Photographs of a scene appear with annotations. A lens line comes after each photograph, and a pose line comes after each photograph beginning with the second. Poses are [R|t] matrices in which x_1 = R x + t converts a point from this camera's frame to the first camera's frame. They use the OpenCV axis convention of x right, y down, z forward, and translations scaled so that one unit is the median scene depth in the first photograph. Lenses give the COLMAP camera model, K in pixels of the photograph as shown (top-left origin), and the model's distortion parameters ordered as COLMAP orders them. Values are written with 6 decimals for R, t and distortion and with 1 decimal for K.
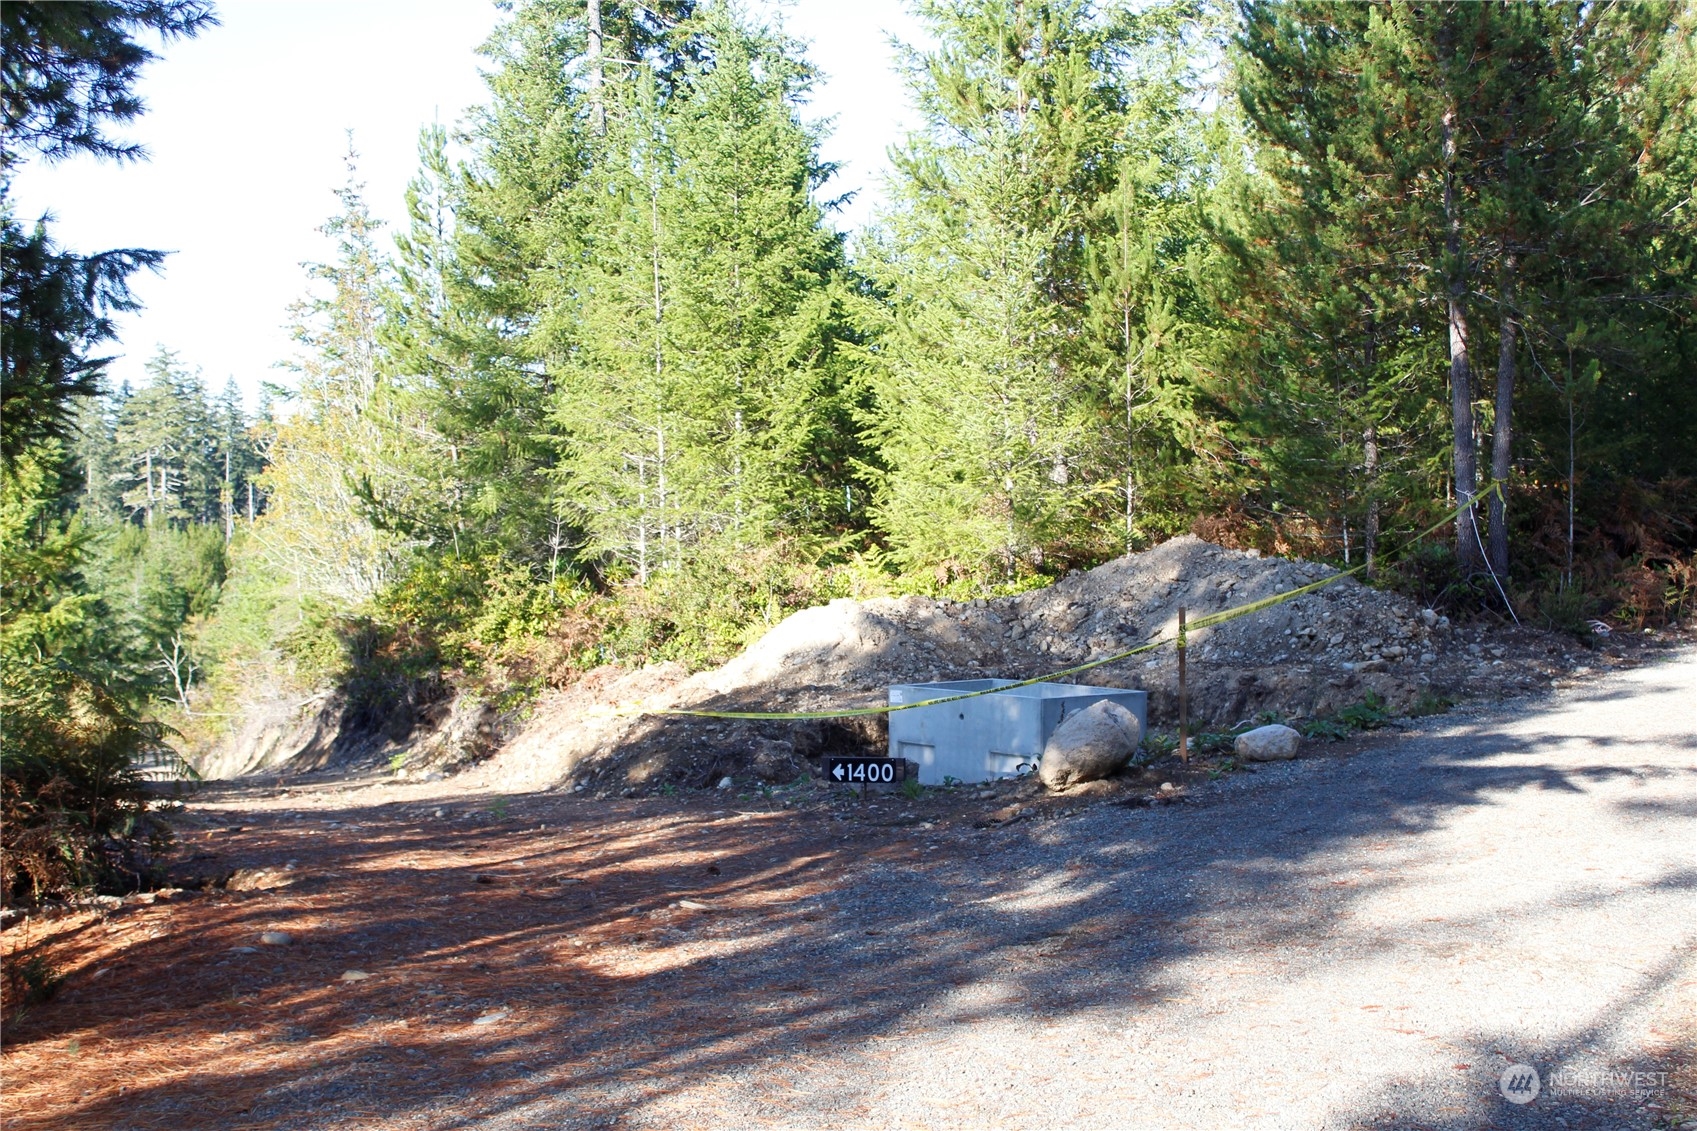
lens RADIAL K [[2184.1, 0, 848.1], [0, 2184.1, 565.8], [0, 0, 1]] dist [-0.012368, 0.000000]
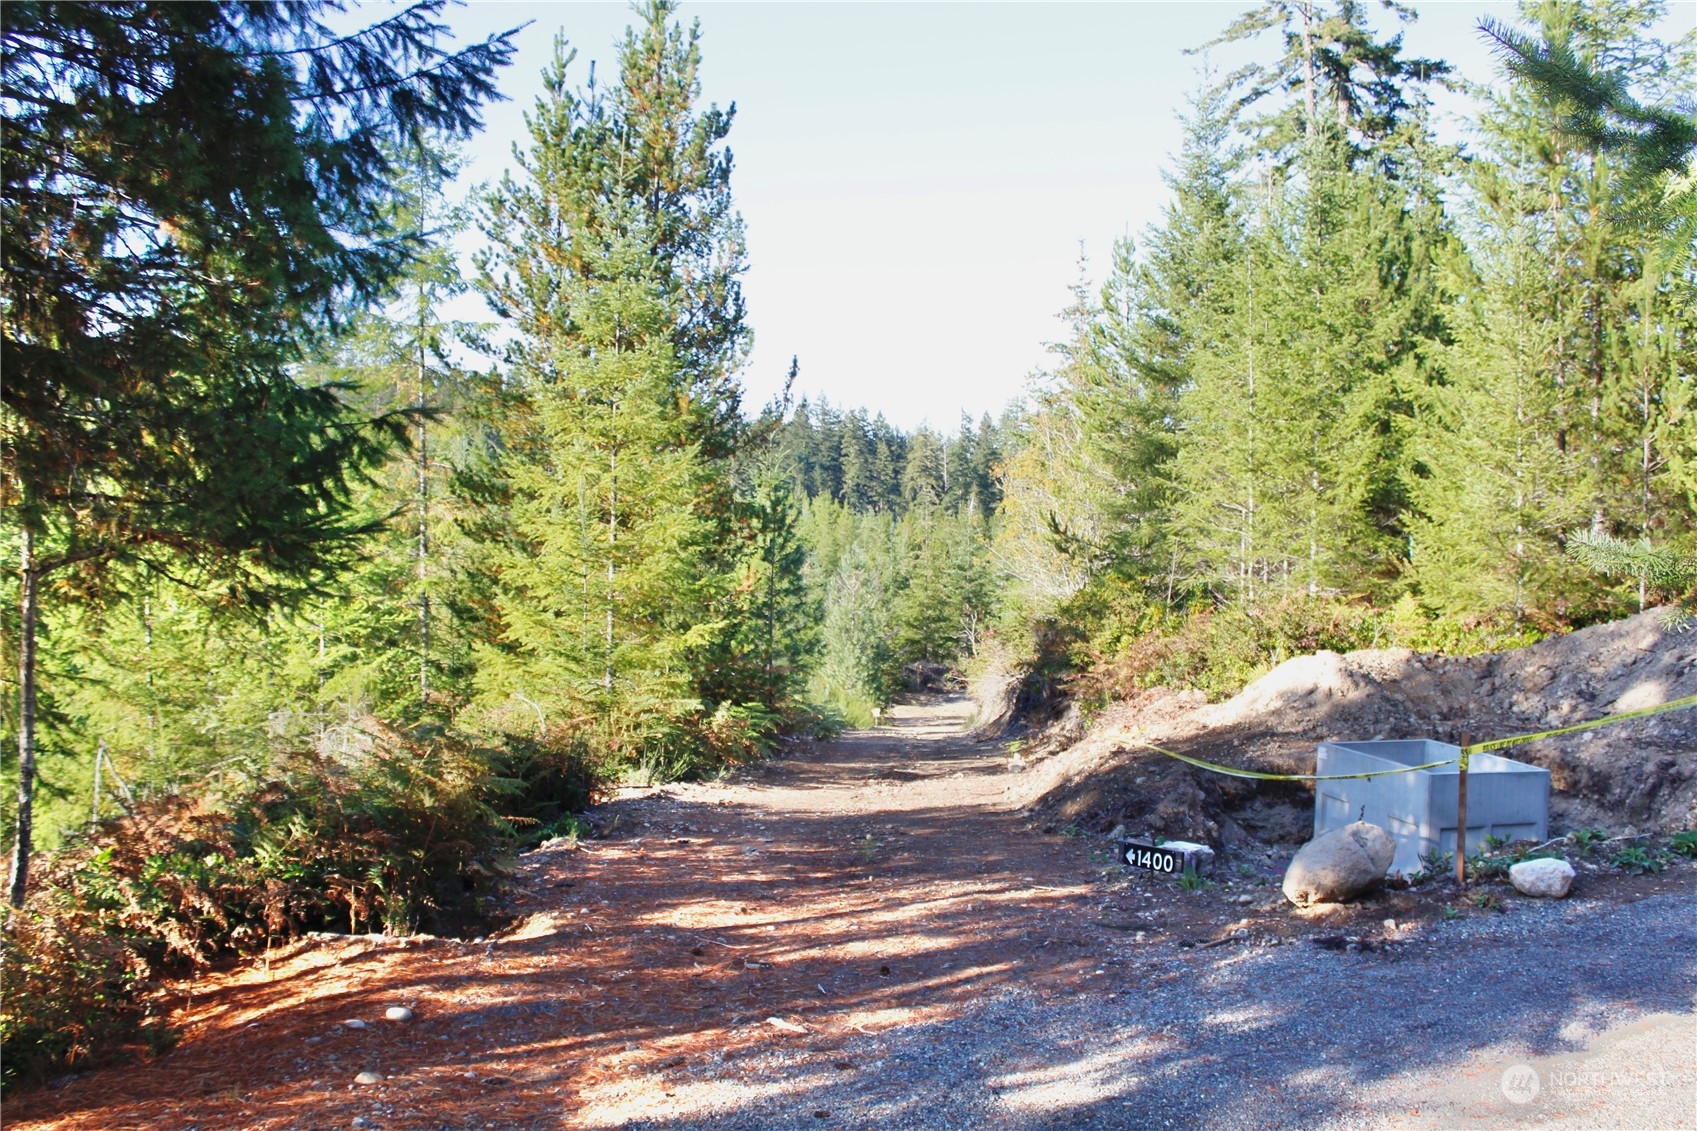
lens RADIAL K [[1661.7, 0, 848.6], [0, 1661.7, 563.0], [0, 0, 1]] dist [0.009523, 0.000000]
pose [[0.926105, 0.029338, -0.376123, 0.076158], [-0.029757, 0.999546, 0.004696, -0.022698], [0.376090, 0.006843, 0.926558, 0.079014]]
